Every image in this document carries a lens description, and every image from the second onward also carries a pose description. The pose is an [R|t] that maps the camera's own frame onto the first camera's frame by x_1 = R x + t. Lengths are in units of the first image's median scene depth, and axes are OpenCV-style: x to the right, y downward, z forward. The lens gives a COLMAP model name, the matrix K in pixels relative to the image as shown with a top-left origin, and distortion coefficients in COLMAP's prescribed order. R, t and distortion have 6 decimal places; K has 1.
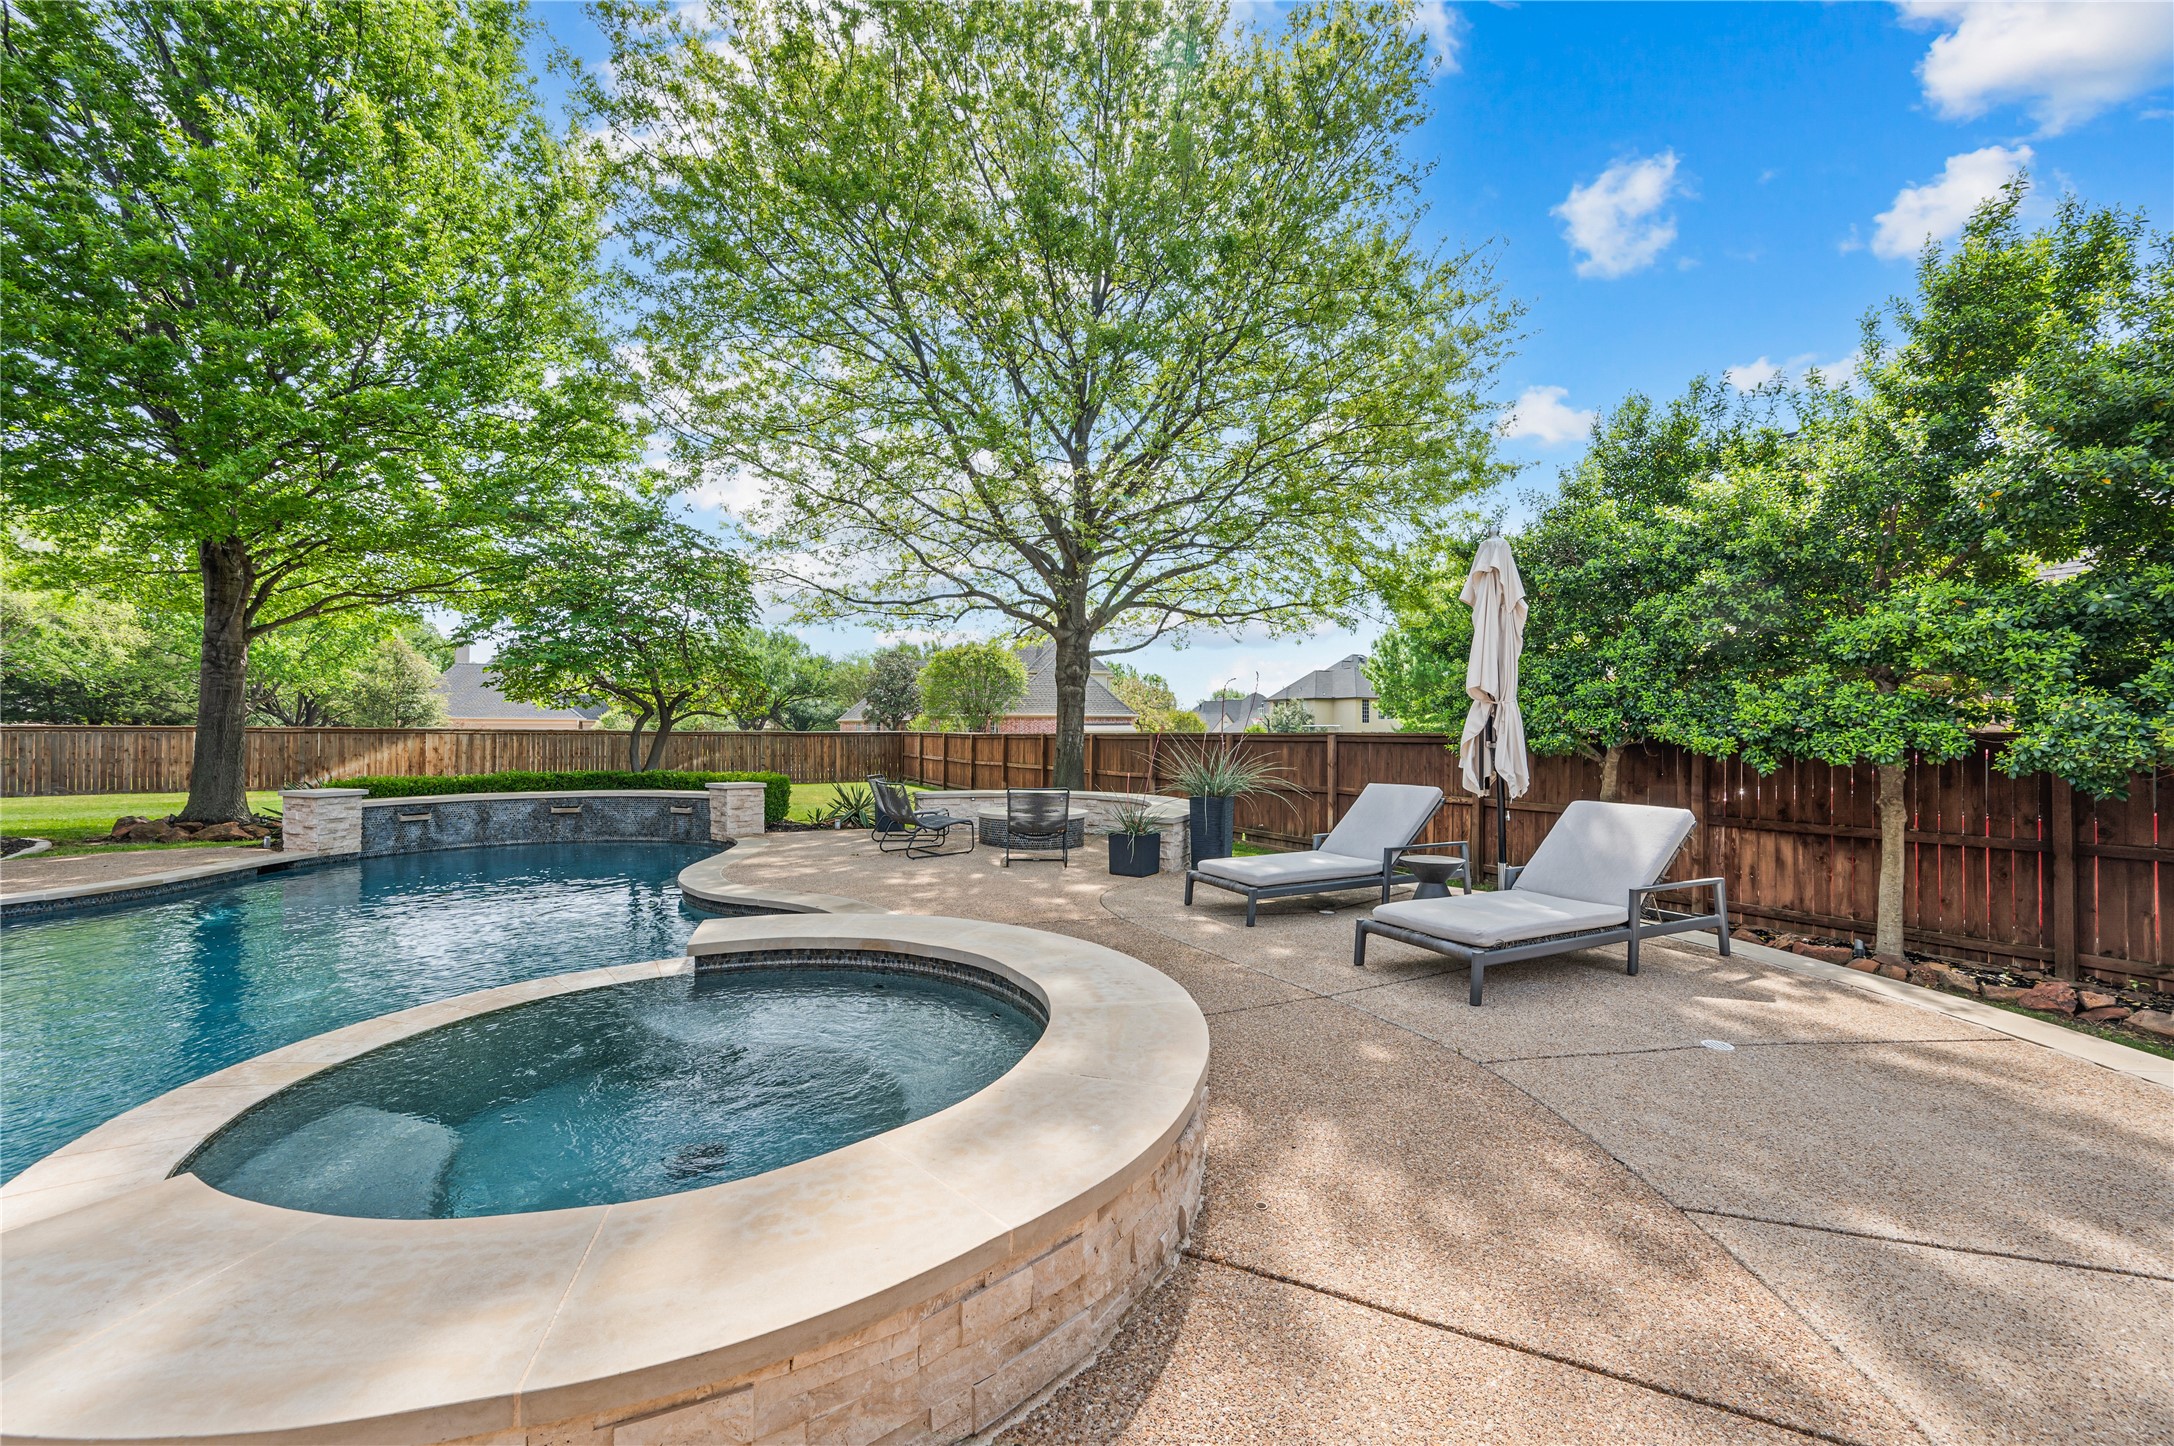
lens RADIAL K [[875.8, 0, 1092.1], [0, 875.8, 730.8], [0, 0, 1]] dist [-0.002026, -0.000187]
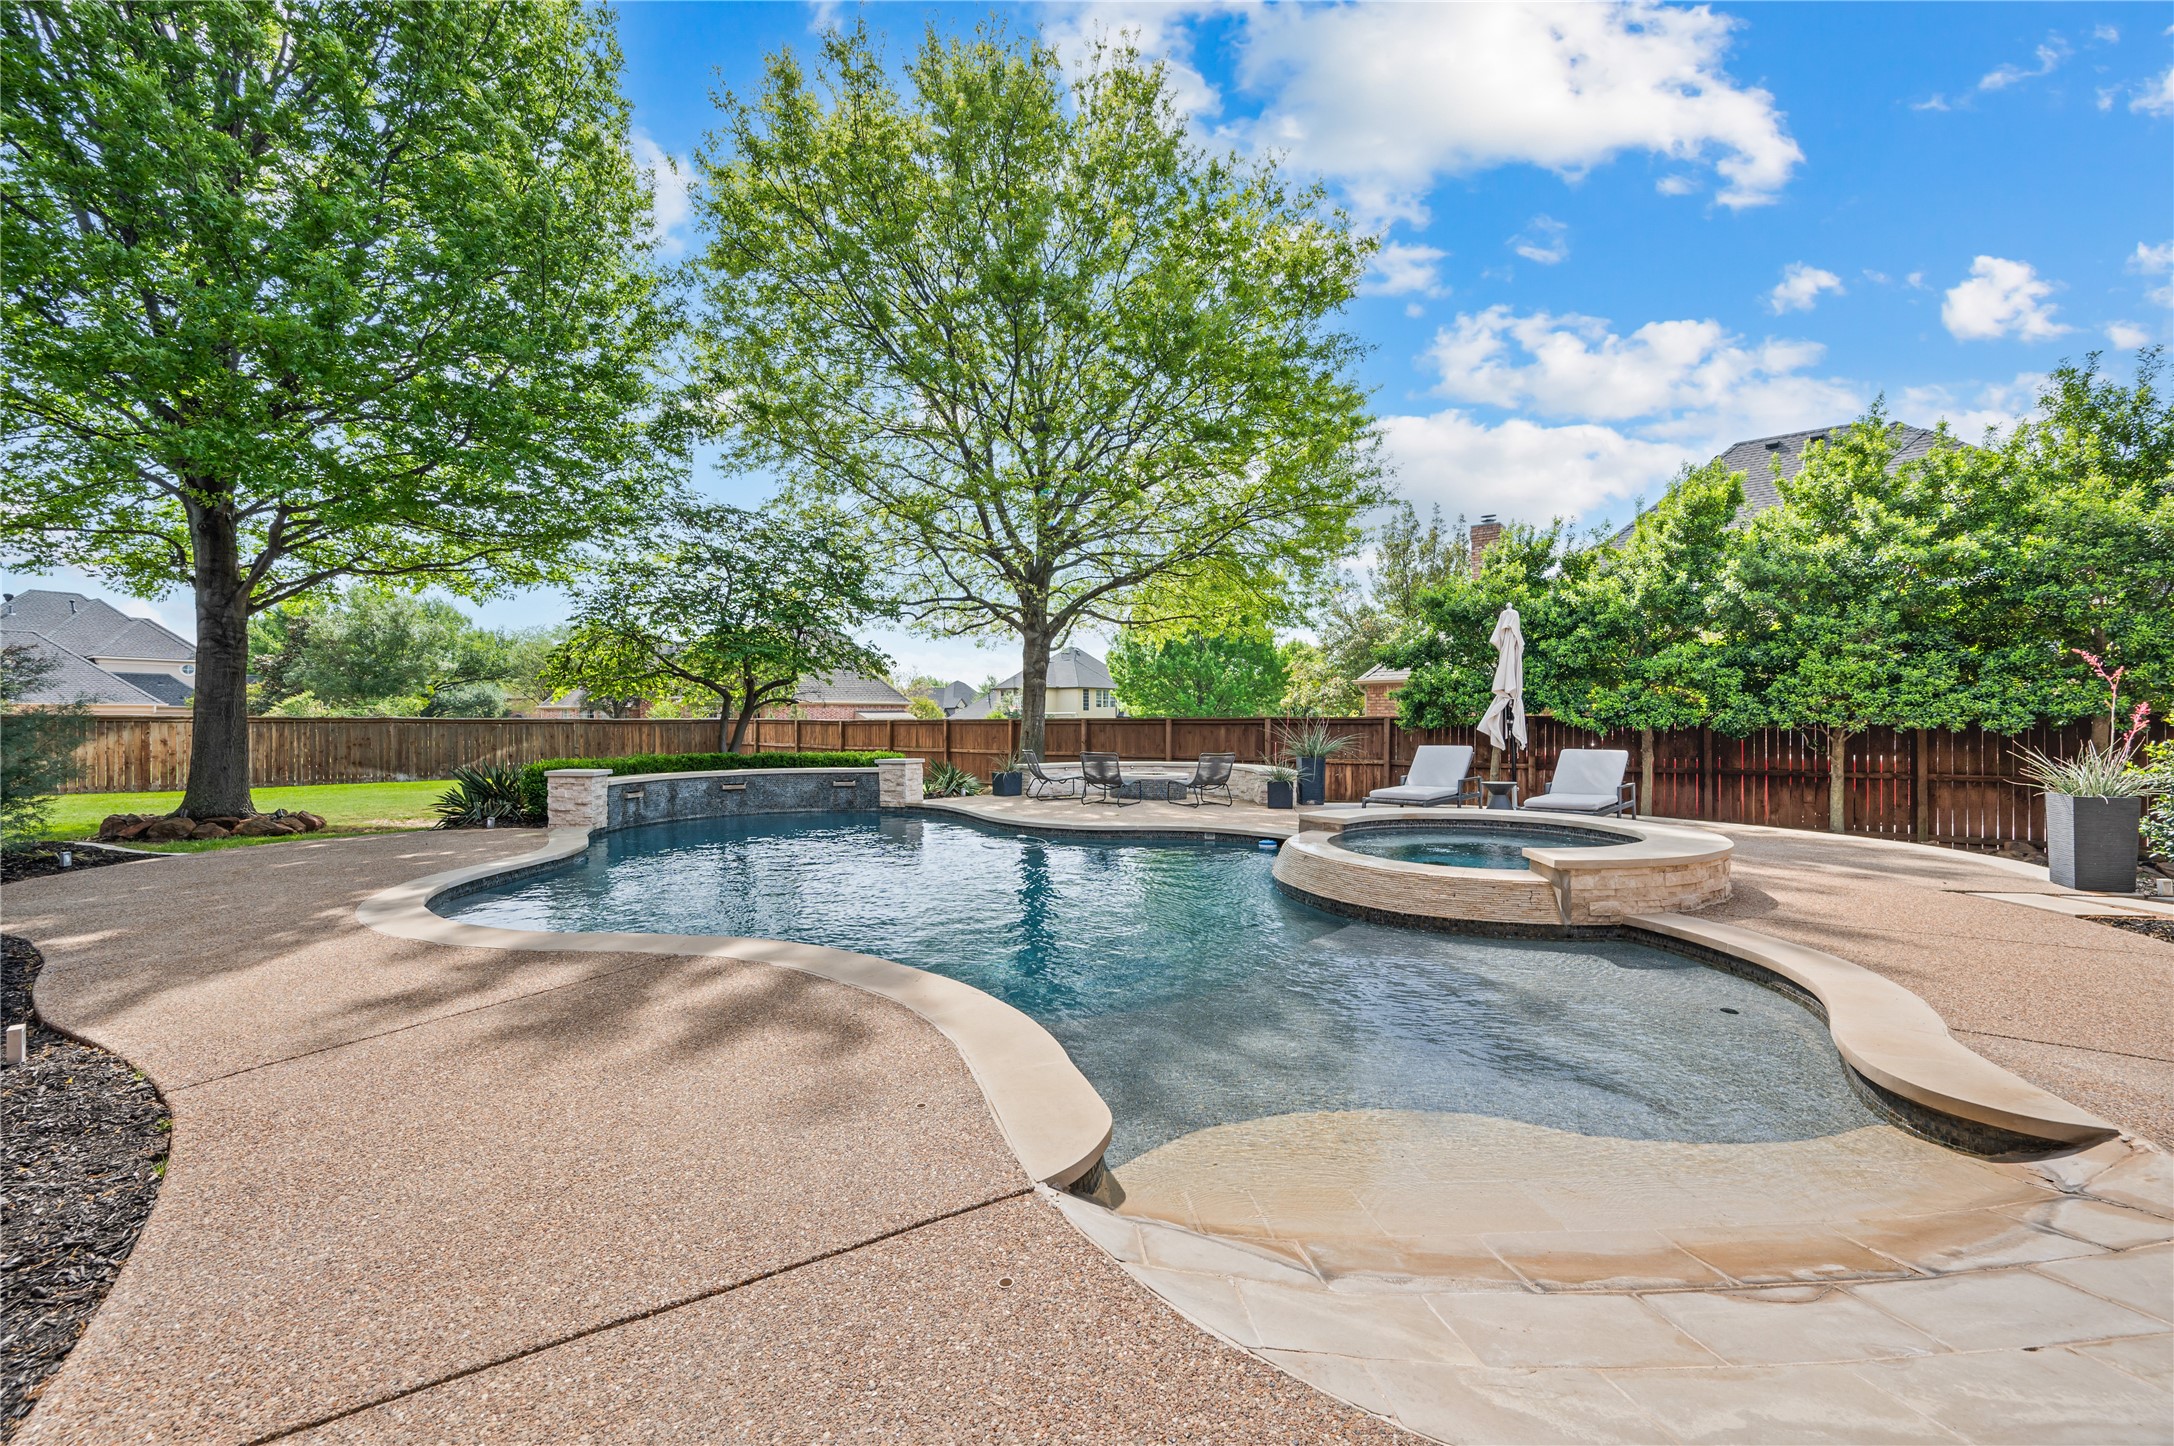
lens RADIAL K [[901.9, 0, 1087.0], [0, 901.9, 723.0], [0, 0, 1]] dist [0.000371, 0.000090]
pose [[0.921930, -0.004360, 0.387333, -0.628446], [0.002618, 0.999984, 0.005026, 0.004672], [-0.387349, -0.003620, 0.921926, -0.232397]]
